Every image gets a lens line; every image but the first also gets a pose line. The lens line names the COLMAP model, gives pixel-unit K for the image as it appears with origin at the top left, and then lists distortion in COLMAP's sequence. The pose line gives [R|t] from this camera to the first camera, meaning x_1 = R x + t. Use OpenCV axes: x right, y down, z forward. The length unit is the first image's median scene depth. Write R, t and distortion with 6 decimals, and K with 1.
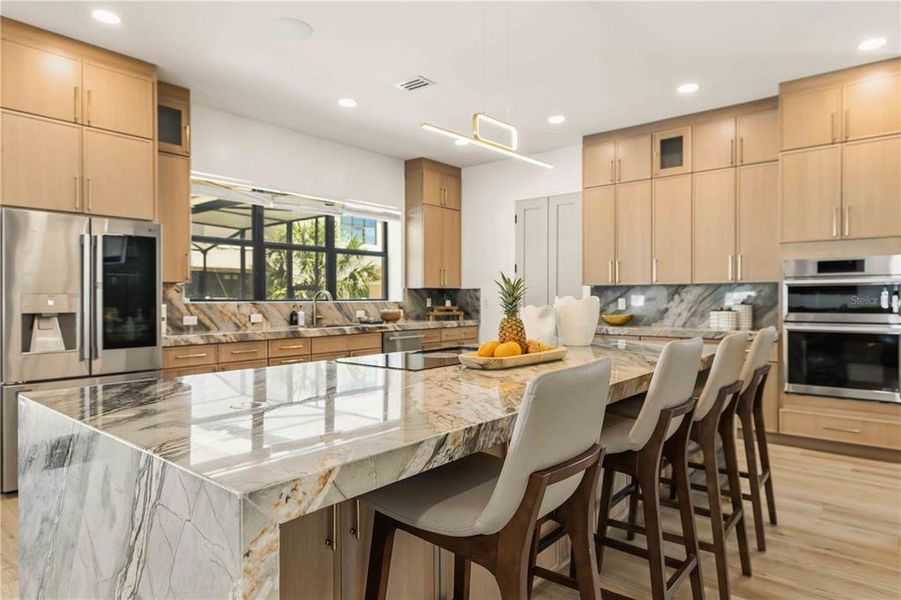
lens RADIAL K [[541.9, 0, 445.7], [0, 541.9, 299.0], [0, 0, 1]] dist [-0.001575, -0.000668]
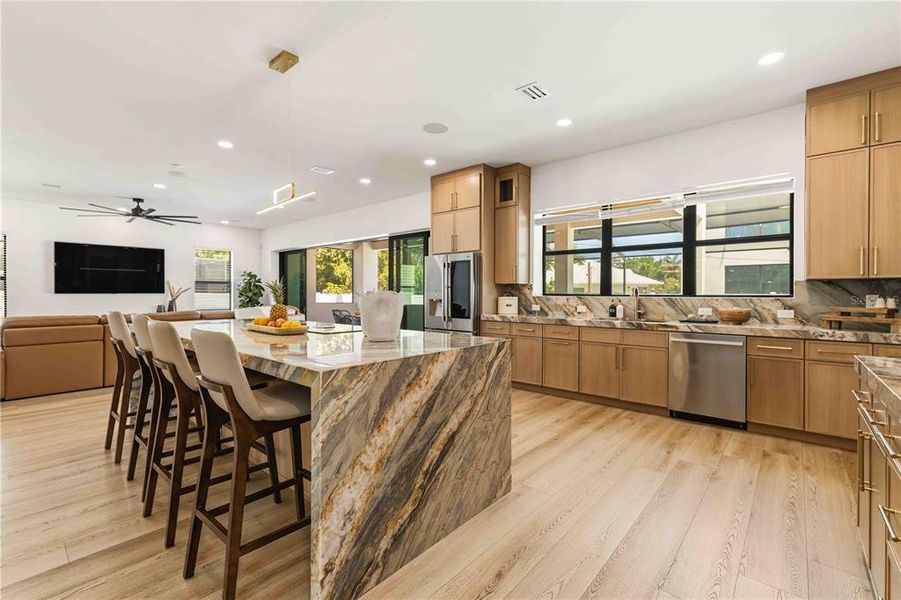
lens RADIAL K [[391.4, 0, 450.1], [0, 391.4, 294.8], [0, 0, 1]] dist [0.000038, -0.000057]
pose [[-0.015034, 0.006635, -0.999865, 0.553980], [-0.003299, 0.999972, 0.006685, -0.003059], [0.999882, 0.003399, -0.015011, 0.660876]]
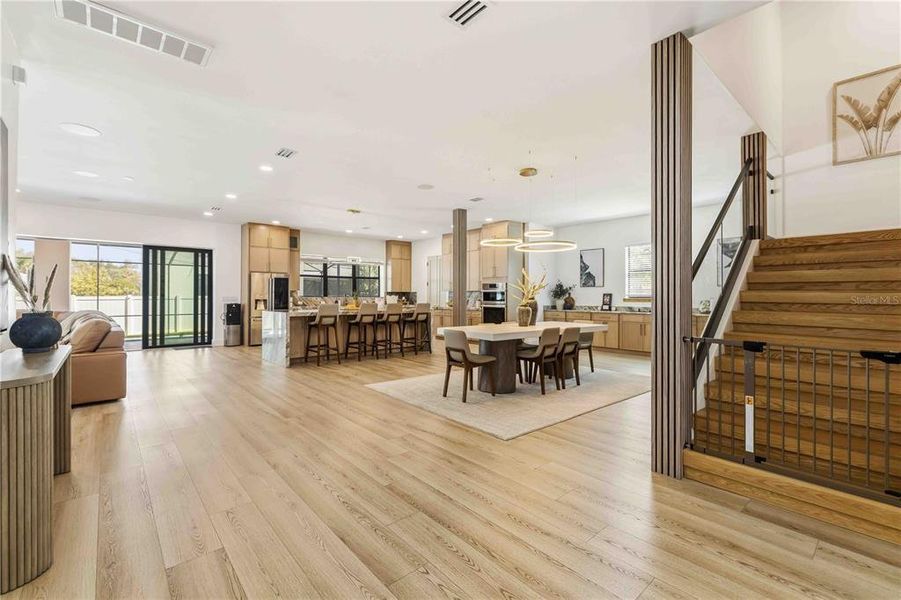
lens RADIAL K [[391.4, 0, 450.1], [0, 391.4, 294.8], [0, 0, 1]] dist [0.000038, -0.000057]
pose [[0.990346, 0.002427, -0.138597, 0.576131], [-0.003115, 0.999984, -0.004749, 0.001132], [0.138583, 0.005135, 0.990338, -0.920469]]
